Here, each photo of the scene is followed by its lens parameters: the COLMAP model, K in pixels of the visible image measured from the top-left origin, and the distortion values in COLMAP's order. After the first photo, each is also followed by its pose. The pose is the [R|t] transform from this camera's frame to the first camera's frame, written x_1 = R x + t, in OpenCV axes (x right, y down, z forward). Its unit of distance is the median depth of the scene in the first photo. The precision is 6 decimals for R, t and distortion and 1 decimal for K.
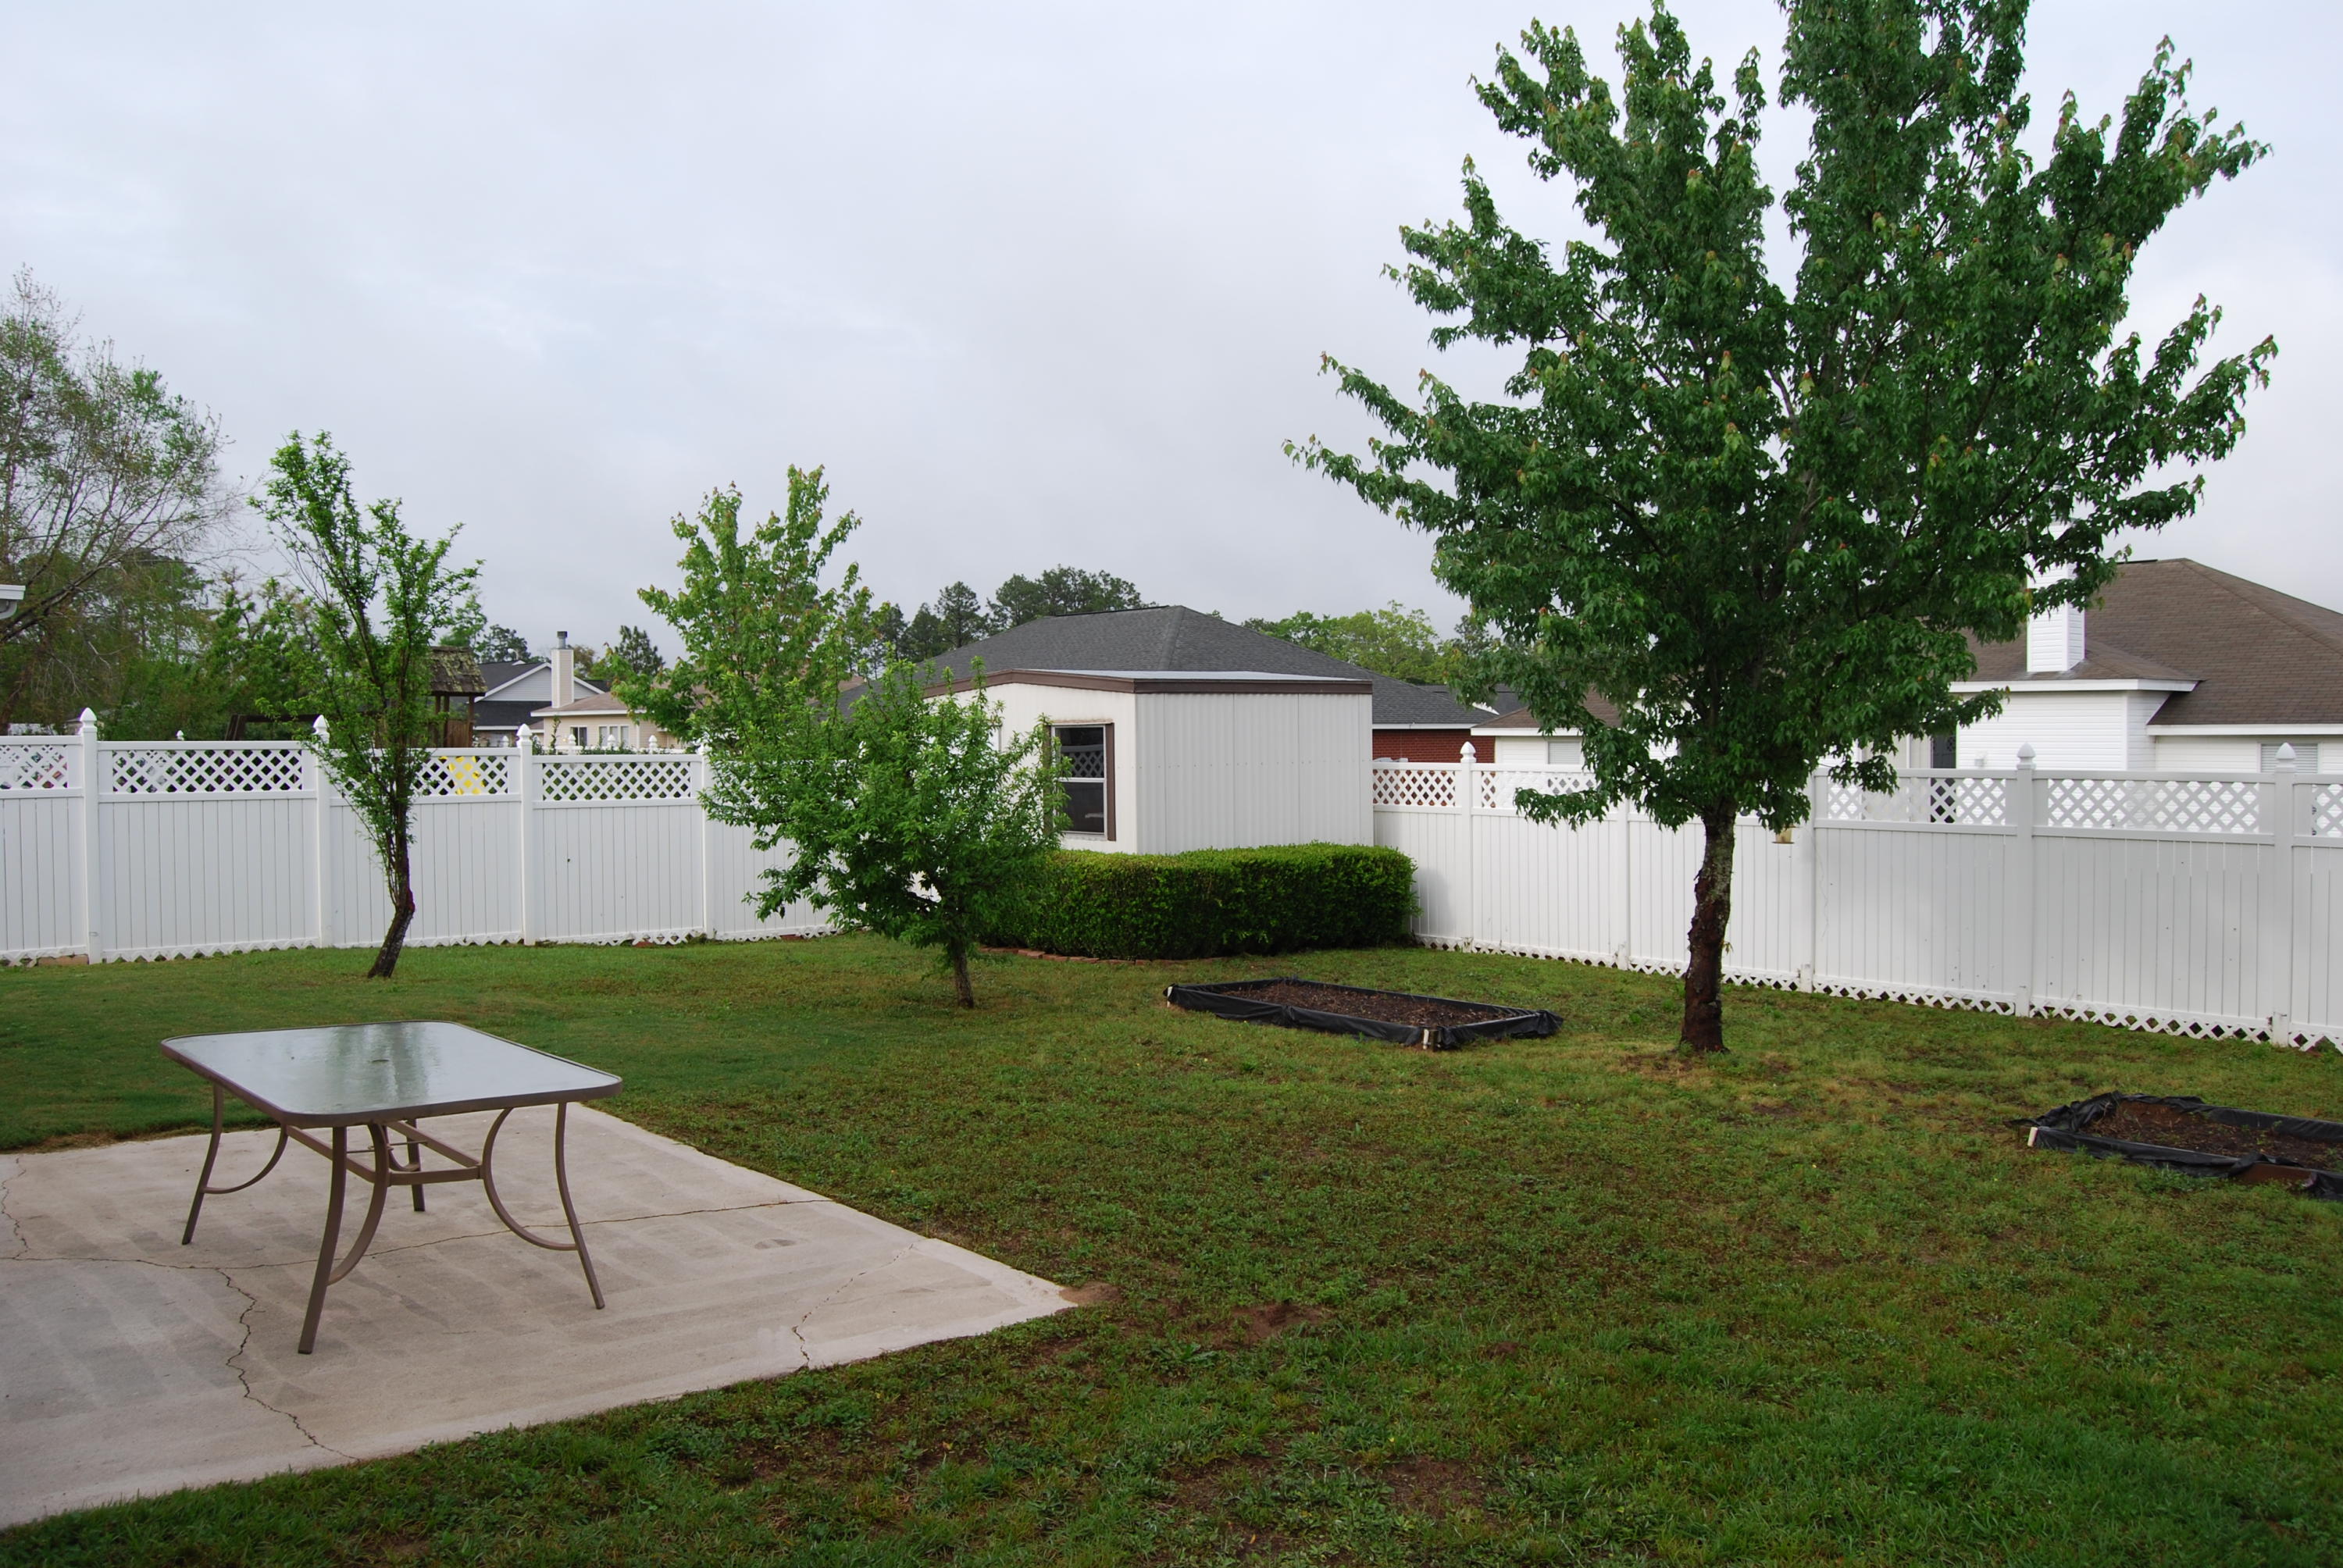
lens RADIAL K [[1844.2, 0, 1175.0], [0, 1844.2, 786.8], [0, 0, 1]] dist [-0.085487, 0.026144]
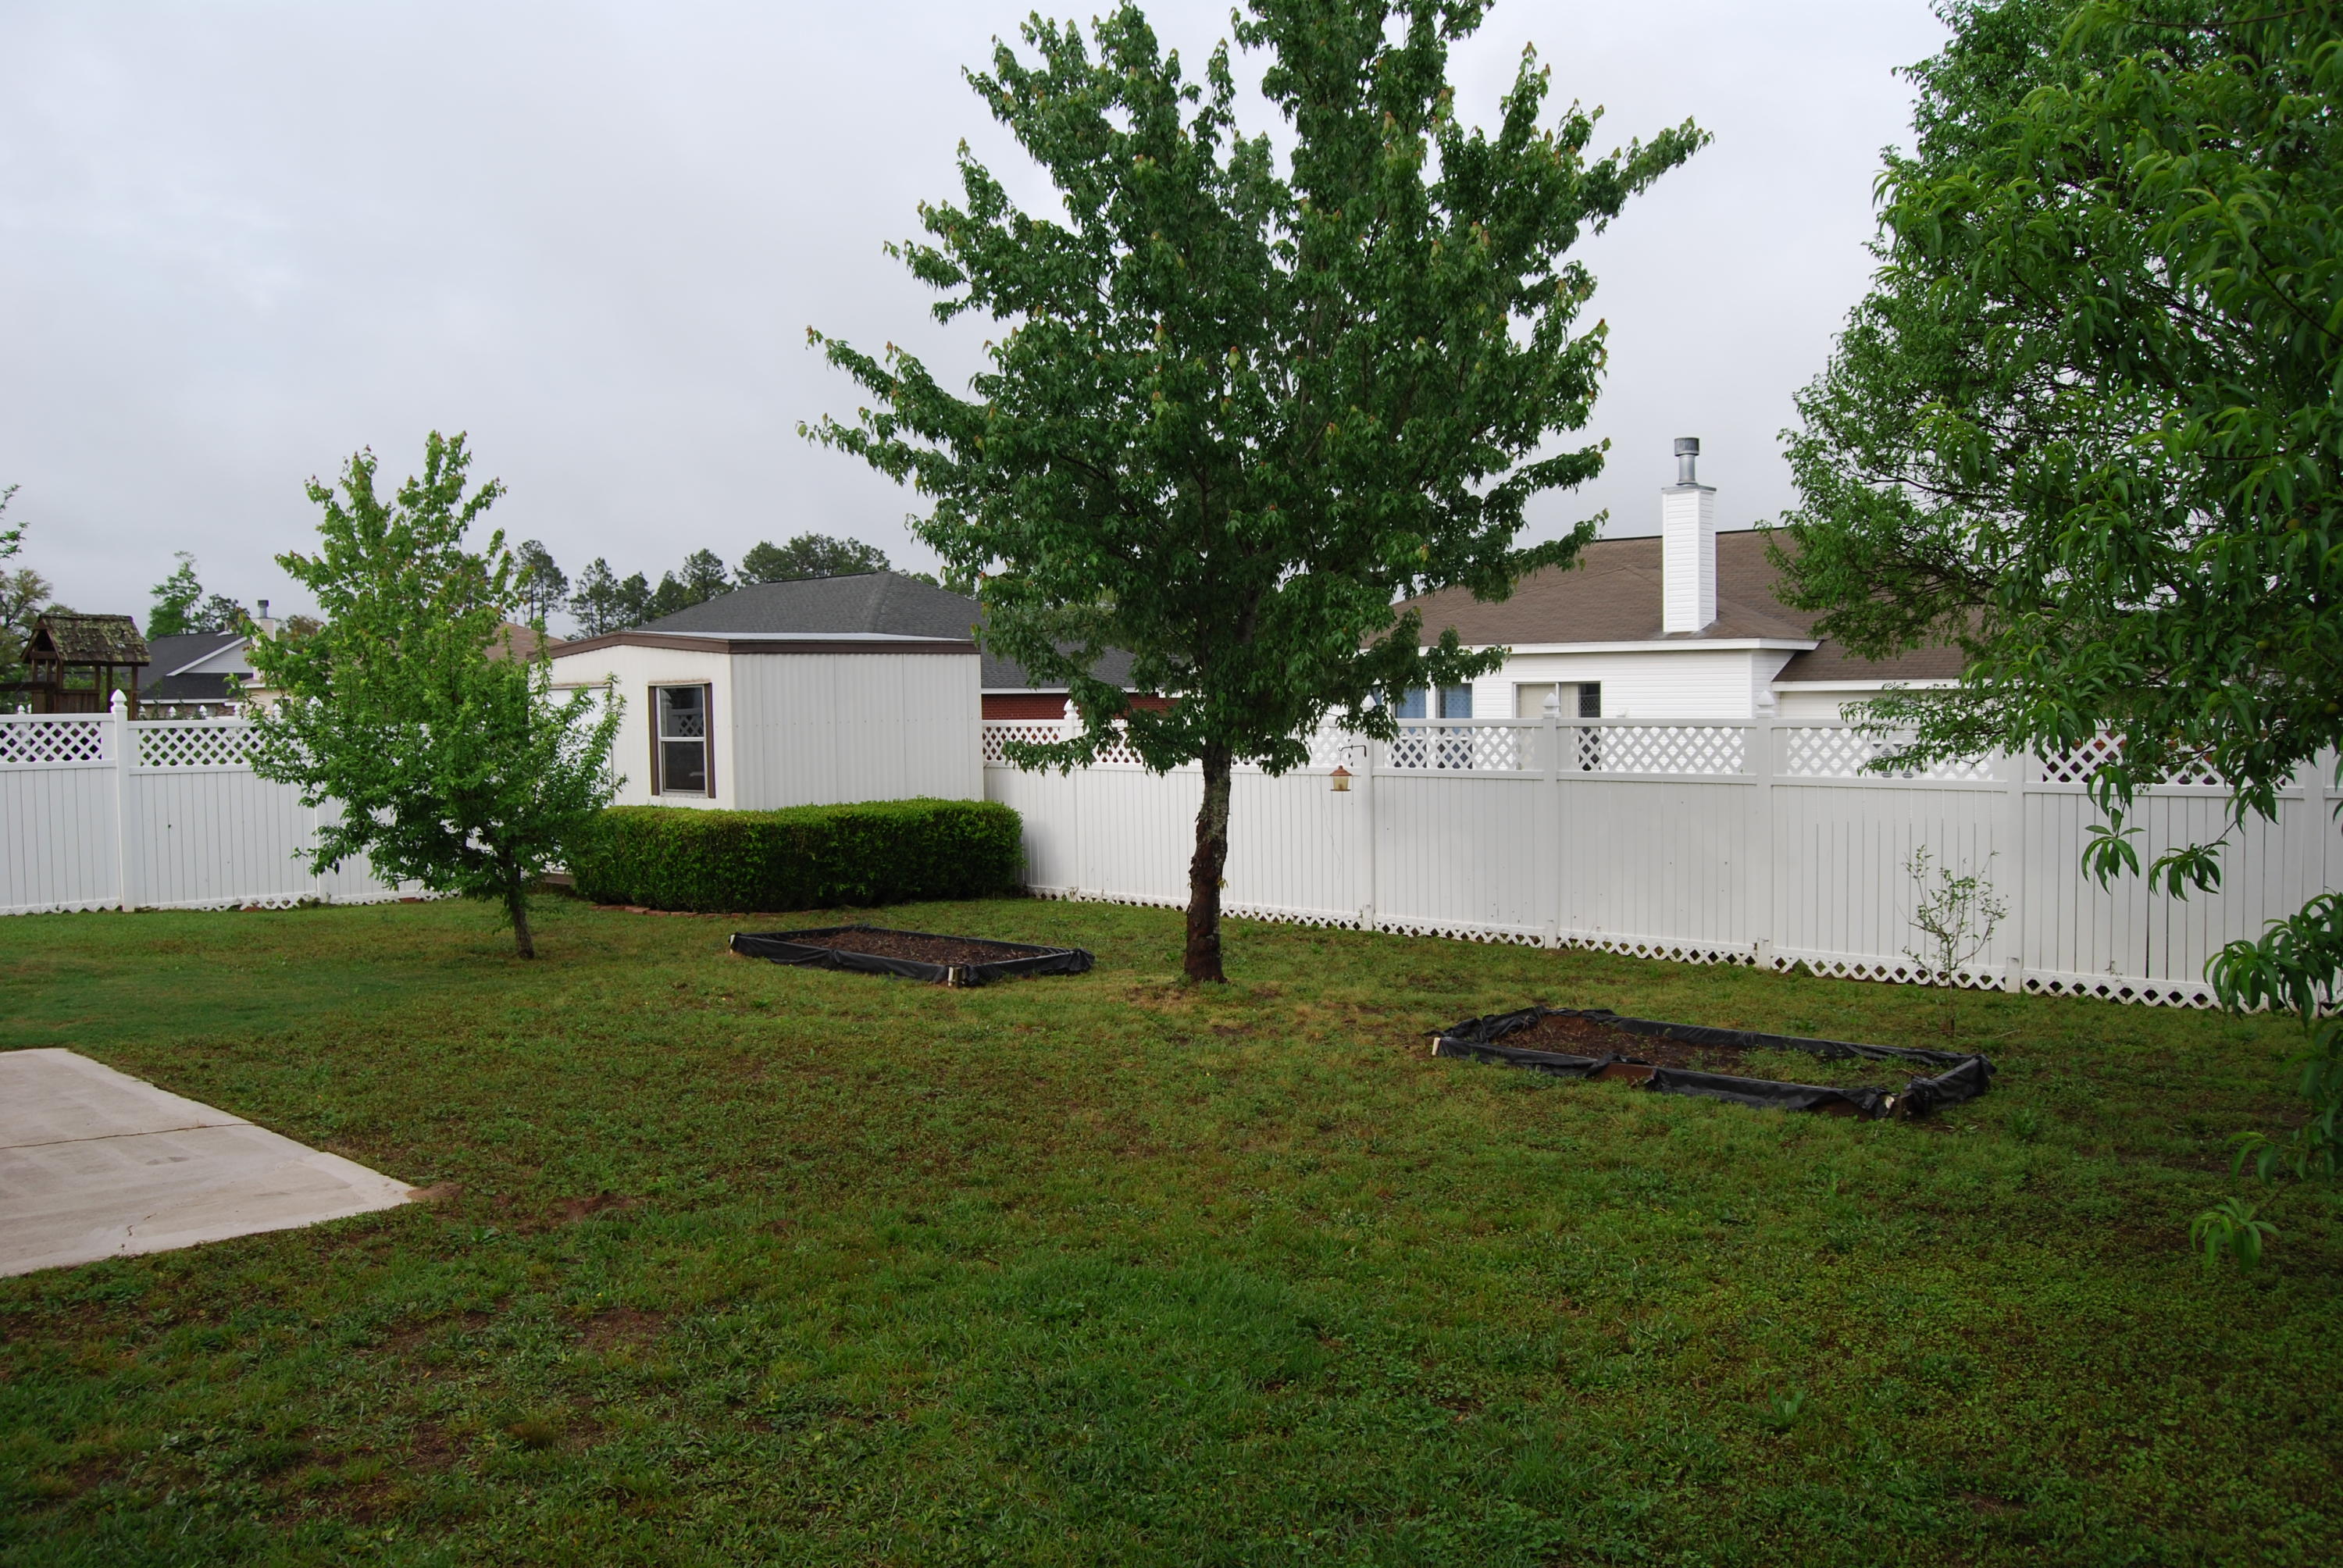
lens RADIAL K [[1844.2, 0, 1178.6], [0, 1844.2, 789.8], [0, 0, 1]] dist [-0.085487, 0.026144]
pose [[0.992028, -0.013435, 0.125297, 0.142282], [0.011066, 0.999747, 0.019582, 0.011181], [-0.125528, -0.018040, 0.991926, -0.067161]]
